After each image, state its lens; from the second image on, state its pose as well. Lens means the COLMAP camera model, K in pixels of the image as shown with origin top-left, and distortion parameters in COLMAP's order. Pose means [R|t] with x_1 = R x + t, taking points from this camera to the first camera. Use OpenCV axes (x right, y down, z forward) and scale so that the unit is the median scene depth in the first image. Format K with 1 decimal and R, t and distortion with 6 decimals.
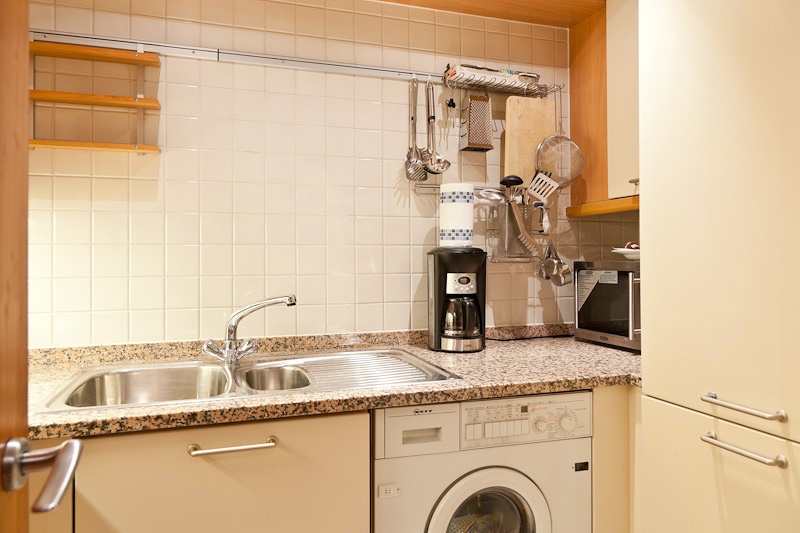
lens RADIAL K [[571.3, 0, 400.0], [0, 571.3, 266.5], [0, 0, 1]] dist [0.003759, 0.000938]
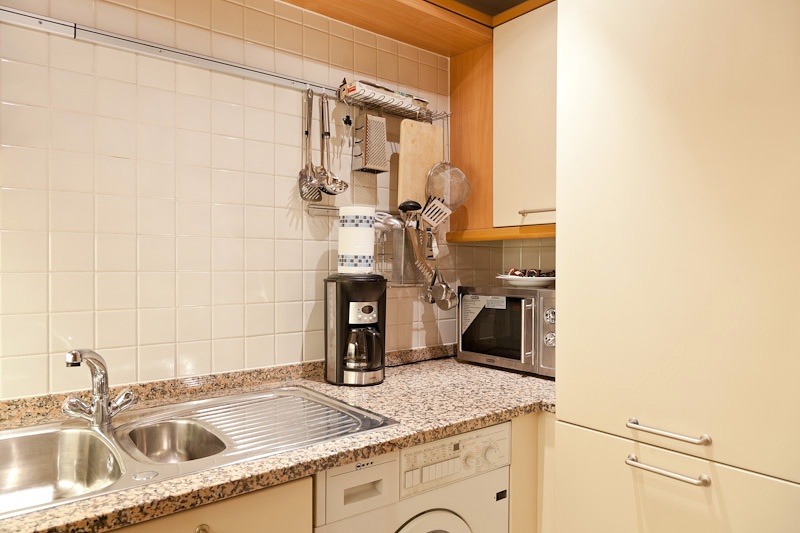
lens RADIAL K [[542.3, 0, 398.5], [0, 542.3, 281.5], [0, 0, 1]] dist [-0.005818, -0.000892]
pose [[0.938103, -0.003710, 0.346336, -0.151206], [-0.001950, 0.999870, 0.015993, -0.036358], [-0.346350, -0.015679, 0.937974, 0.135985]]
